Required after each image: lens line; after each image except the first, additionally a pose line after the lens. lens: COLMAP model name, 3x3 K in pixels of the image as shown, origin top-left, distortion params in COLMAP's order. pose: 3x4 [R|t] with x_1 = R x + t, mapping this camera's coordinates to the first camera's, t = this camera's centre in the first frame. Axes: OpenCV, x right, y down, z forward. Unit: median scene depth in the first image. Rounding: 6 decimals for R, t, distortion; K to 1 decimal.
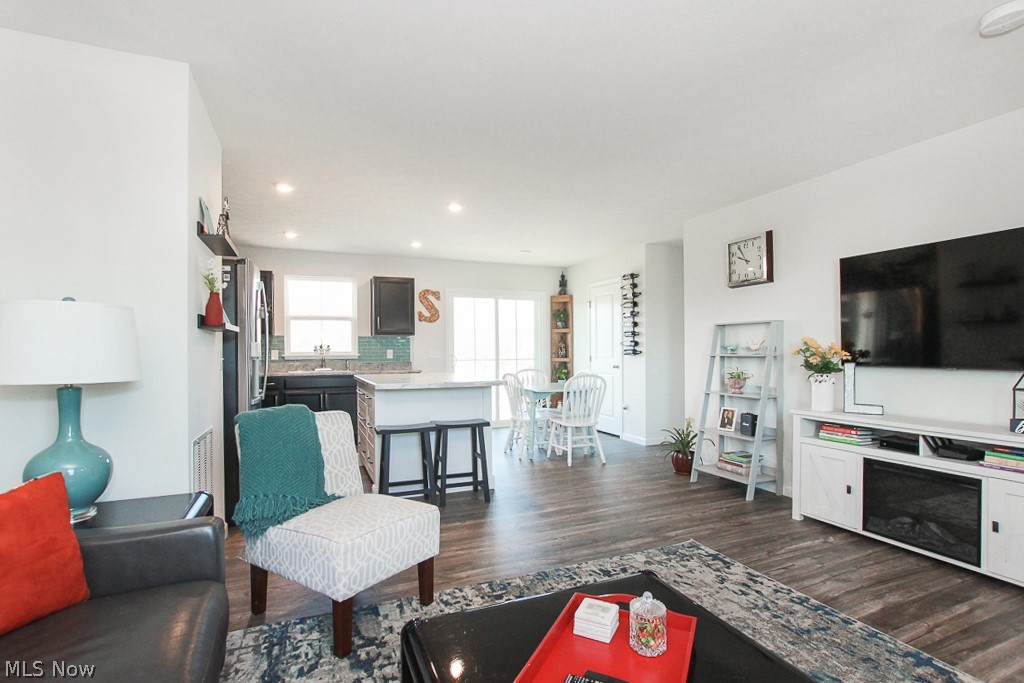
lens RADIAL K [[496.7, 0, 502.5], [0, 496.7, 347.5], [0, 0, 1]] dist [-0.021895, 0.000318]
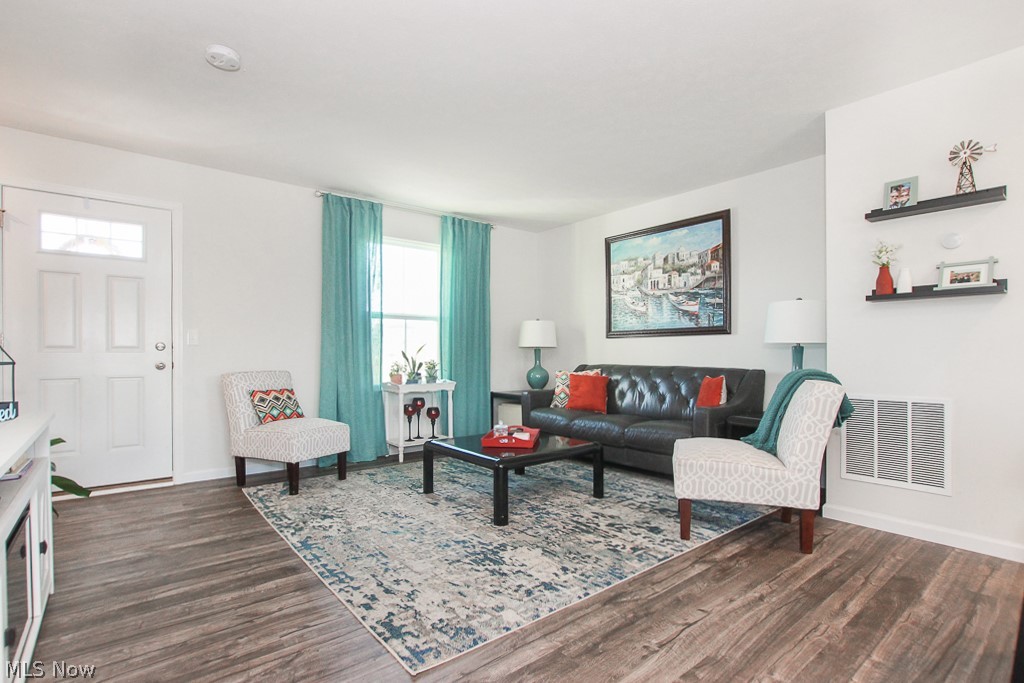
lens RADIAL K [[496.7, 0, 508.6], [0, 496.7, 349.9], [0, 0, 1]] dist [-0.021895, 0.000318]
pose [[-0.956411, 0.007432, -0.291929, 0.485327], [0.009016, 0.999951, -0.004081, 0.067813], [0.291885, -0.006535, -0.956431, 1.683033]]
